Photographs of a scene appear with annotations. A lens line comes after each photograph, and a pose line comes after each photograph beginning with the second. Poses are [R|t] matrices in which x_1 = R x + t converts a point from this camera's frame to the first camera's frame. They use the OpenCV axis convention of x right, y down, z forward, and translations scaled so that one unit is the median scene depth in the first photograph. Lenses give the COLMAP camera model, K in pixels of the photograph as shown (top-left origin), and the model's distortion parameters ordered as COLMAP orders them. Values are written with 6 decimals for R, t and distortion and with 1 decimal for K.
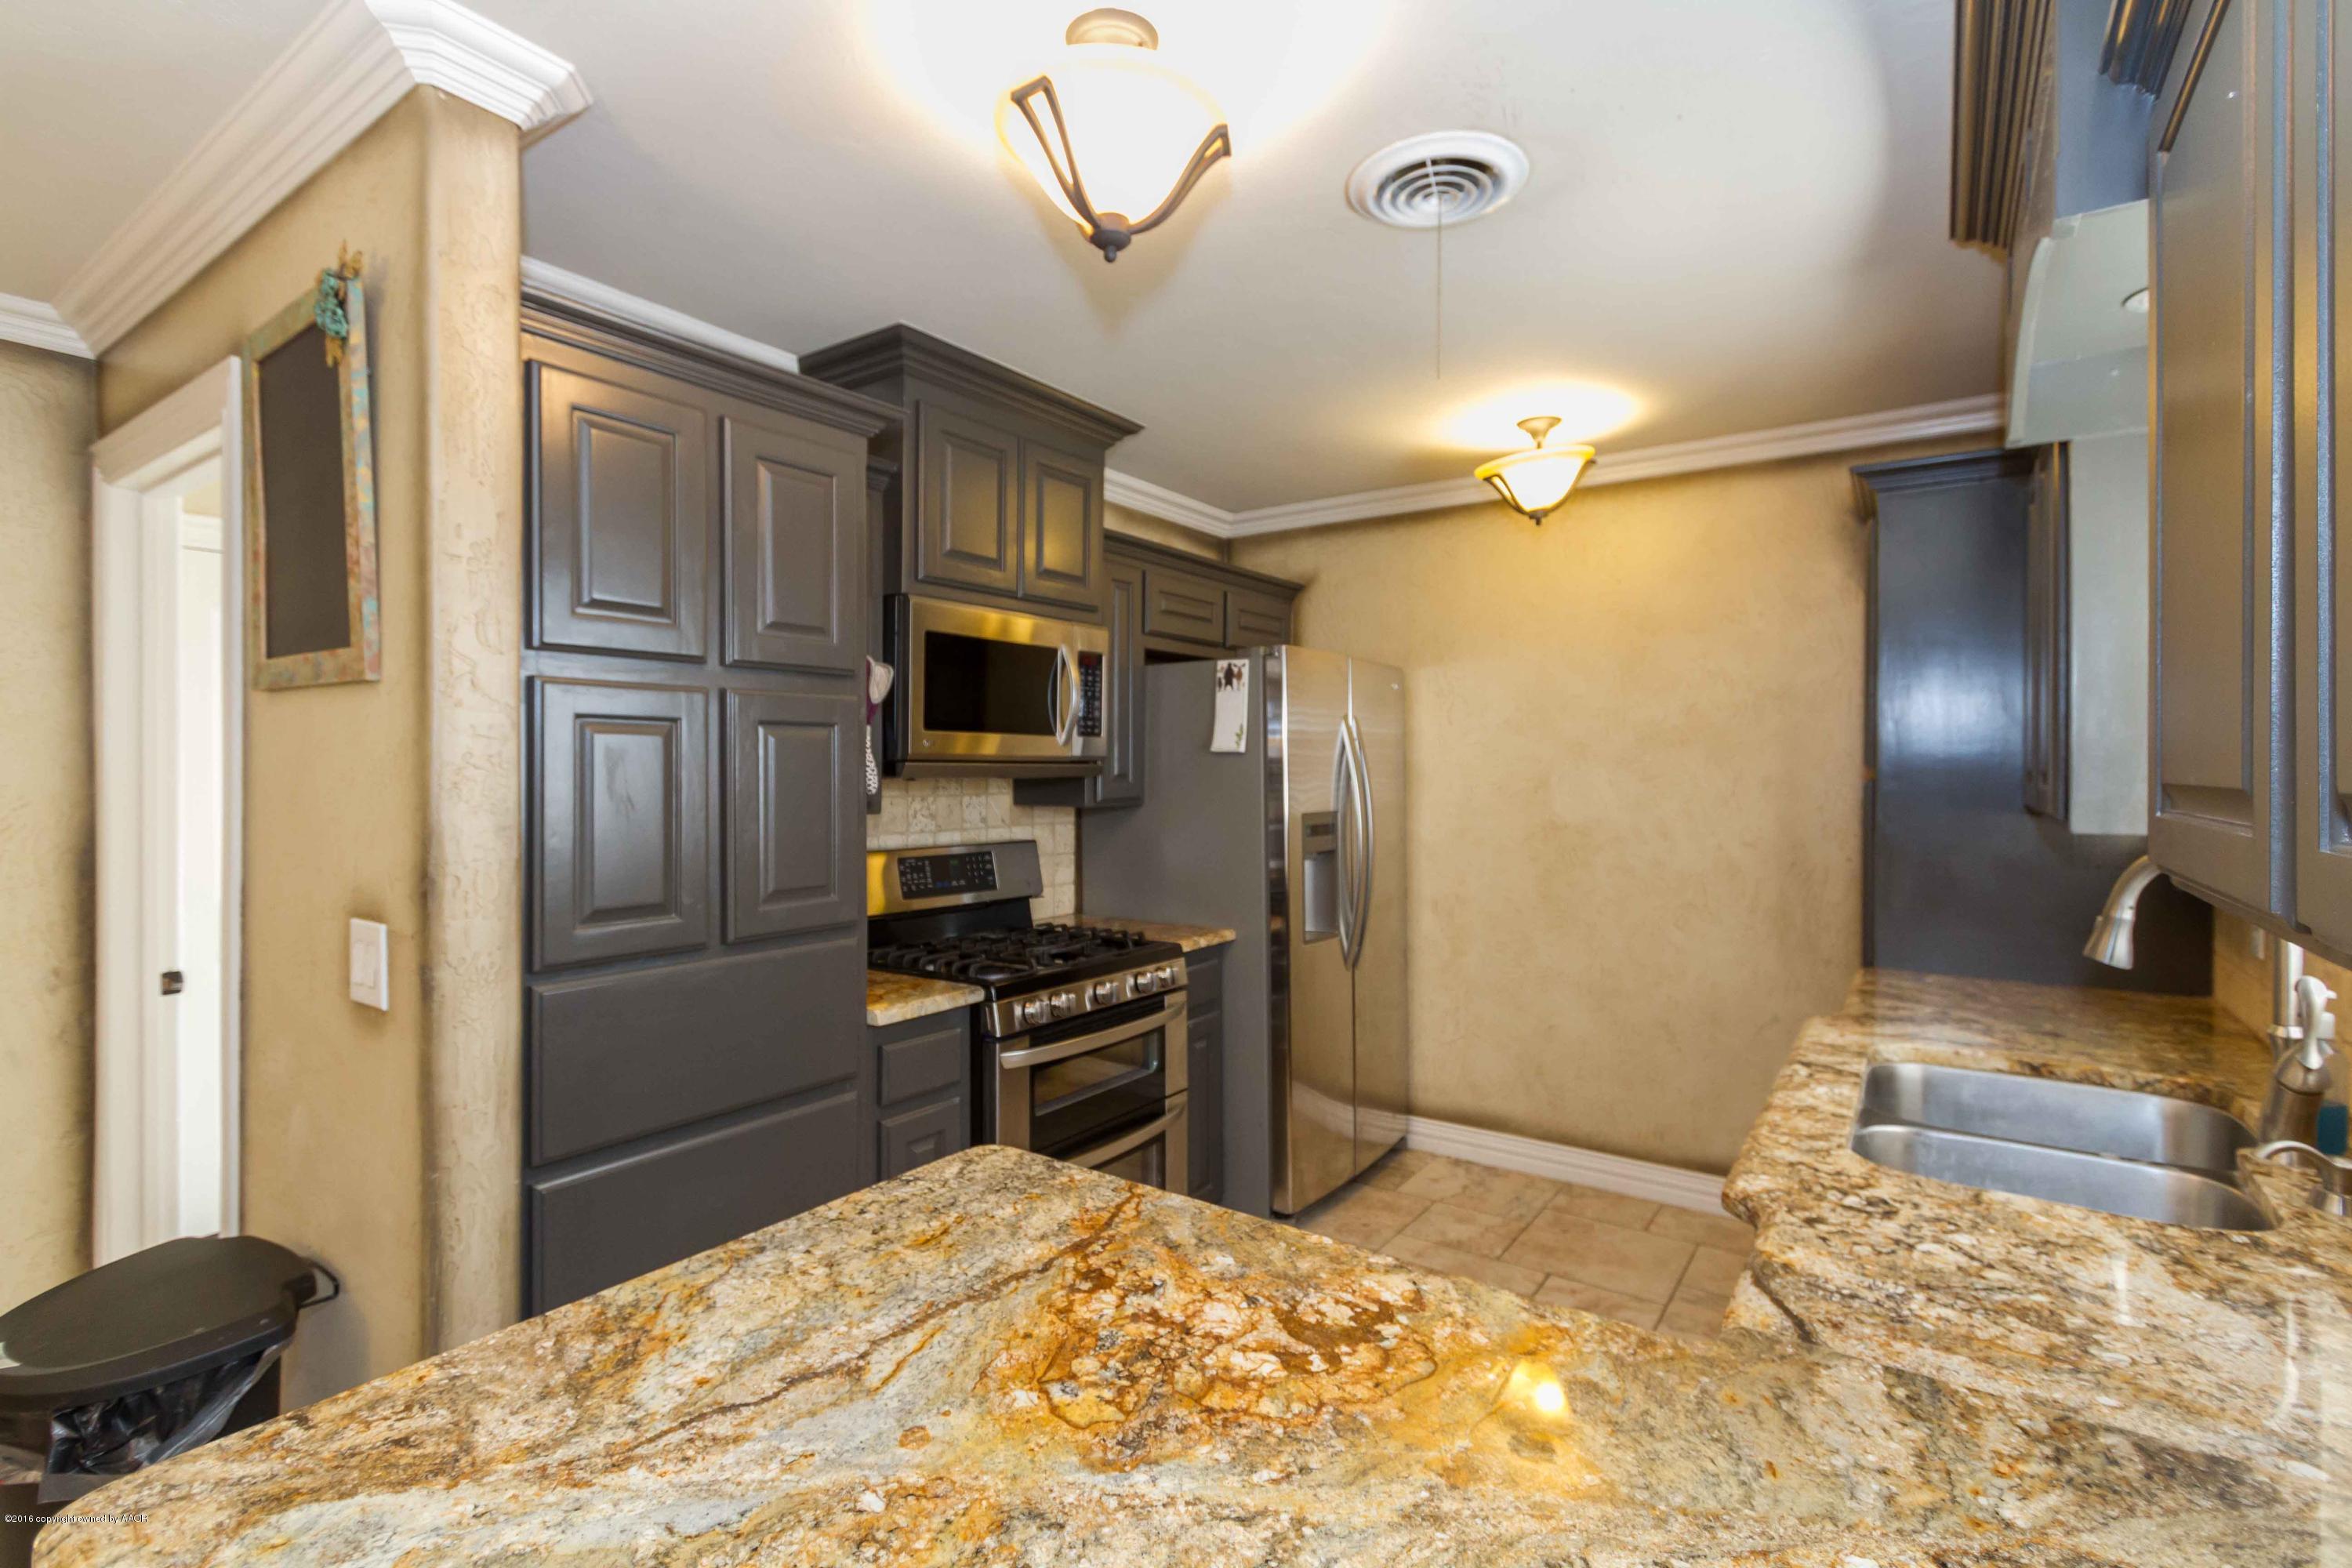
lens RADIAL K [[1049.7, 0, 1188.3], [0, 1049.7, 763.7], [0, 0, 1]] dist [-0.000076, 0.000133]
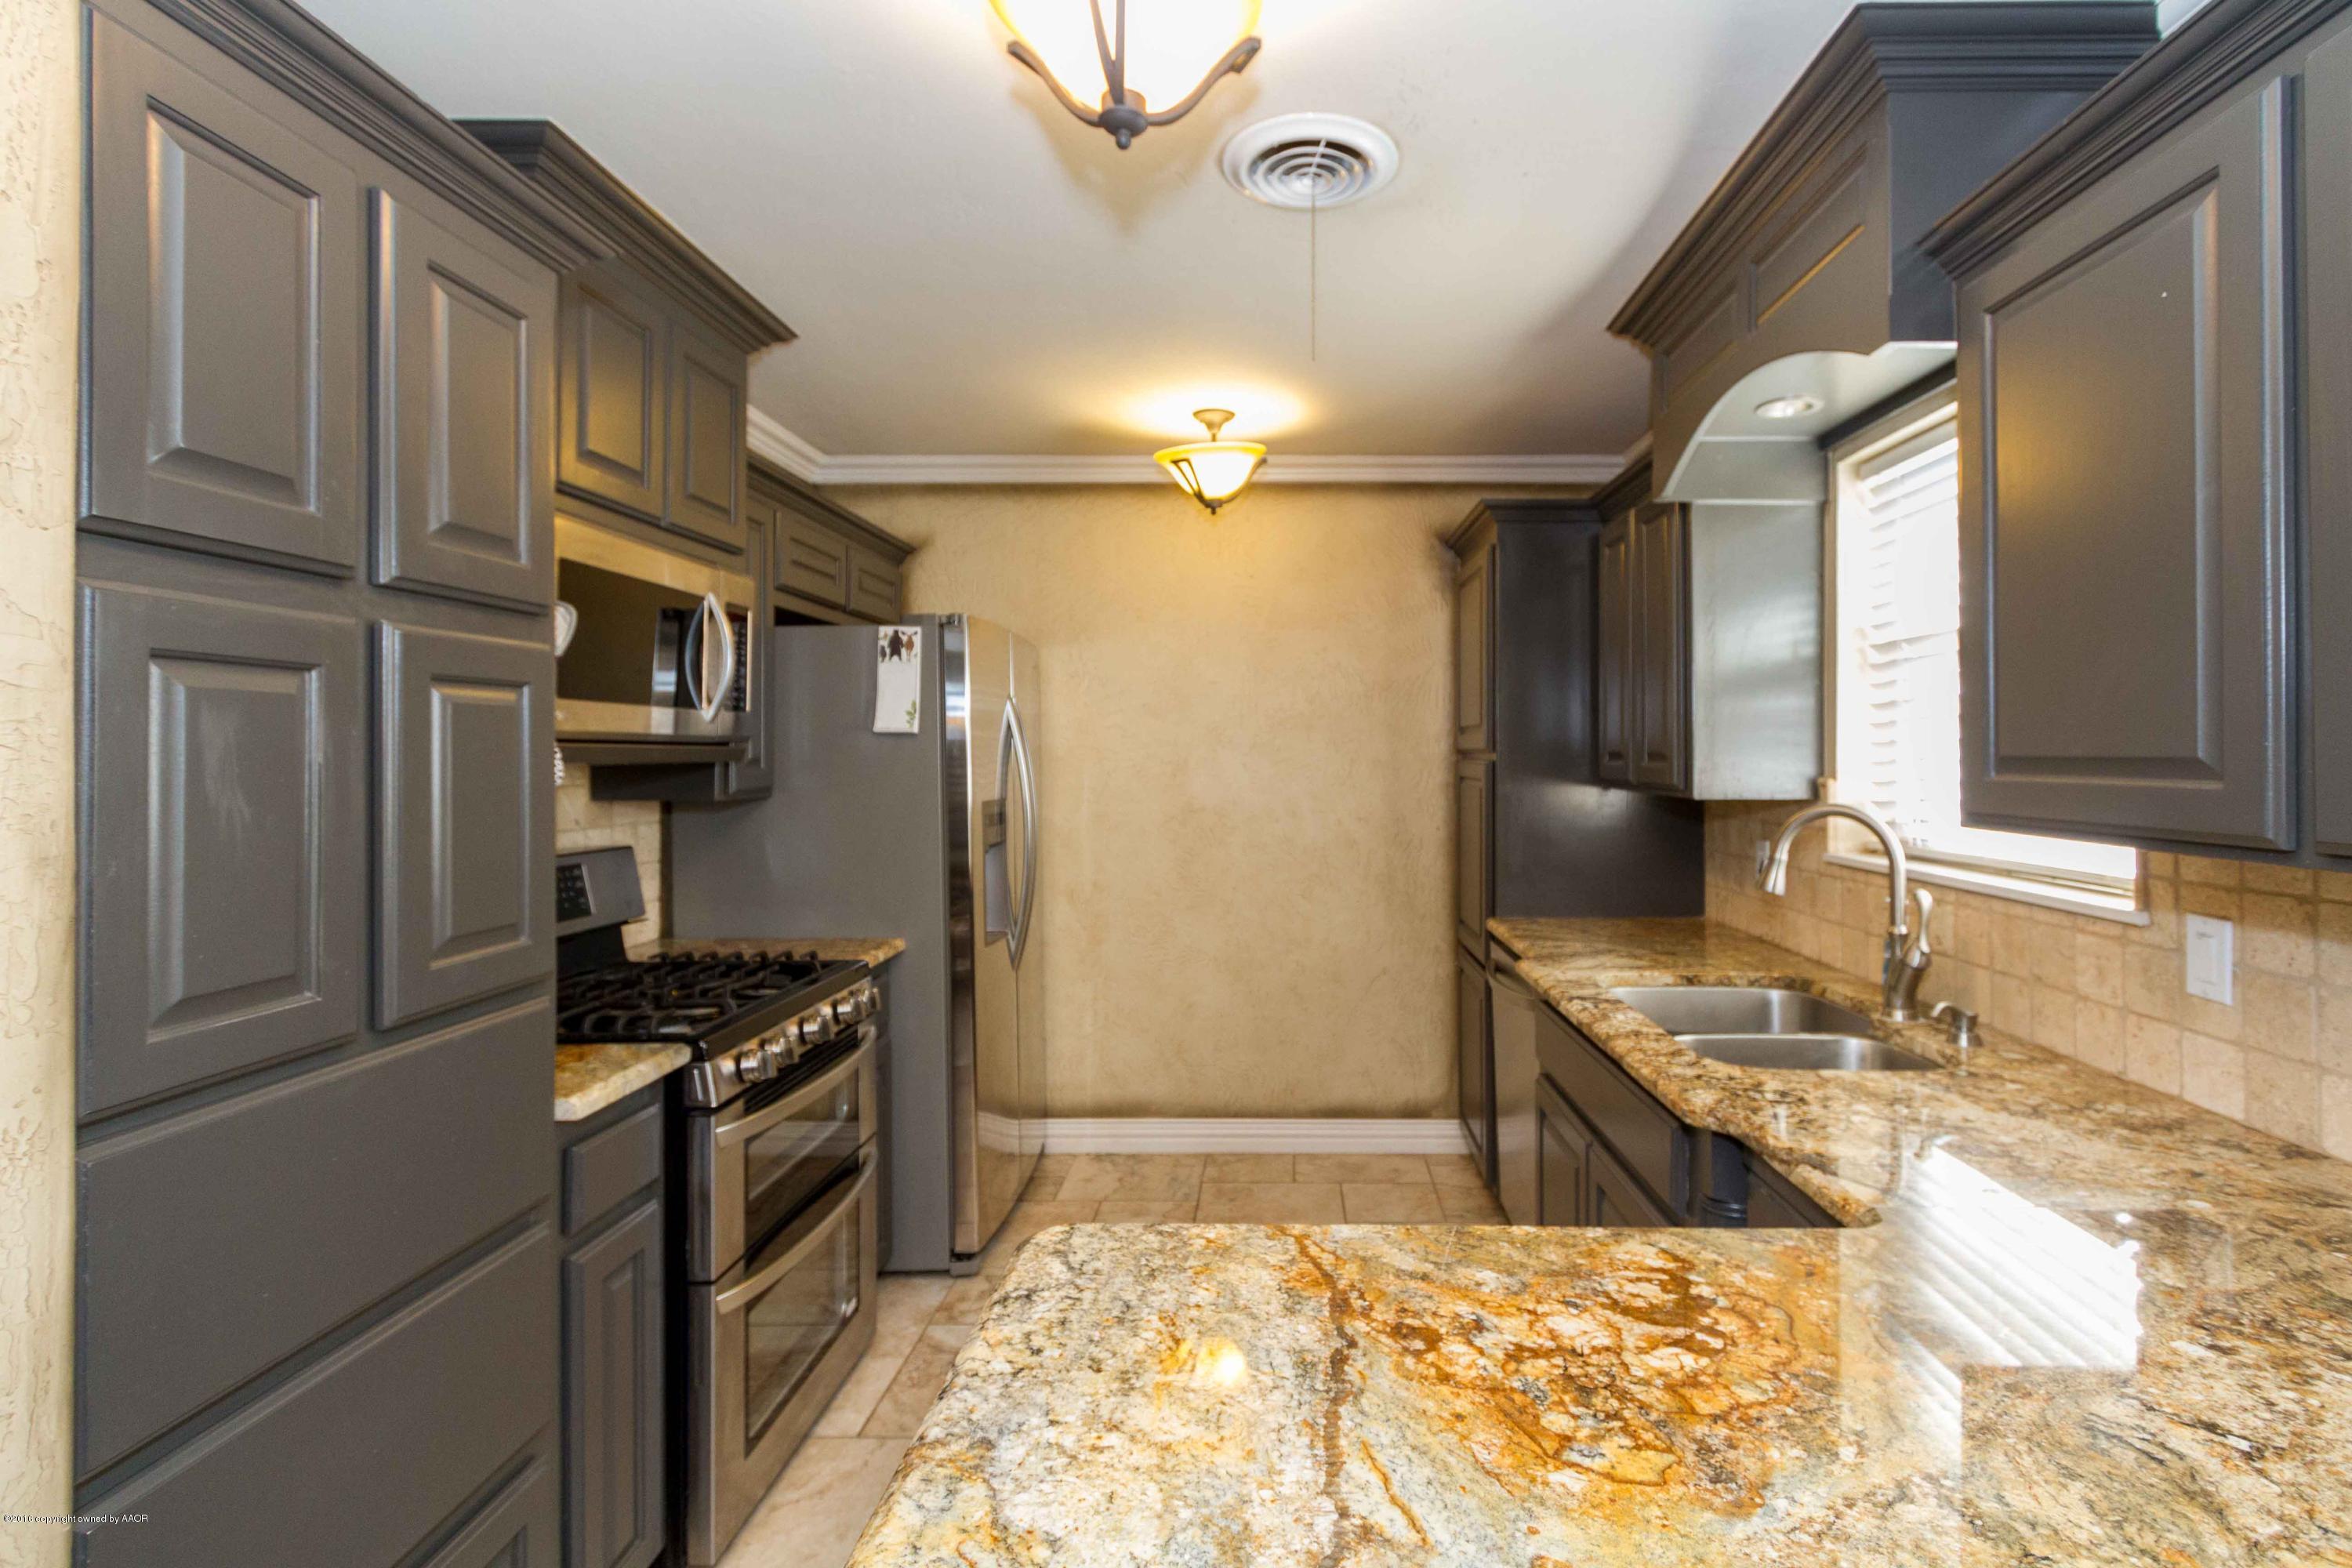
lens RADIAL K [[1089.5, 0, 1187.5], [0, 1089.5, 740.7], [0, 0, 1]] dist [0.001174, -0.000305]
pose [[0.831545, 0.005105, 0.555434, -0.275748], [-0.000343, 0.999962, -0.008677, 0.003194], [-0.555458, 0.007025, 0.831515, 0.130179]]
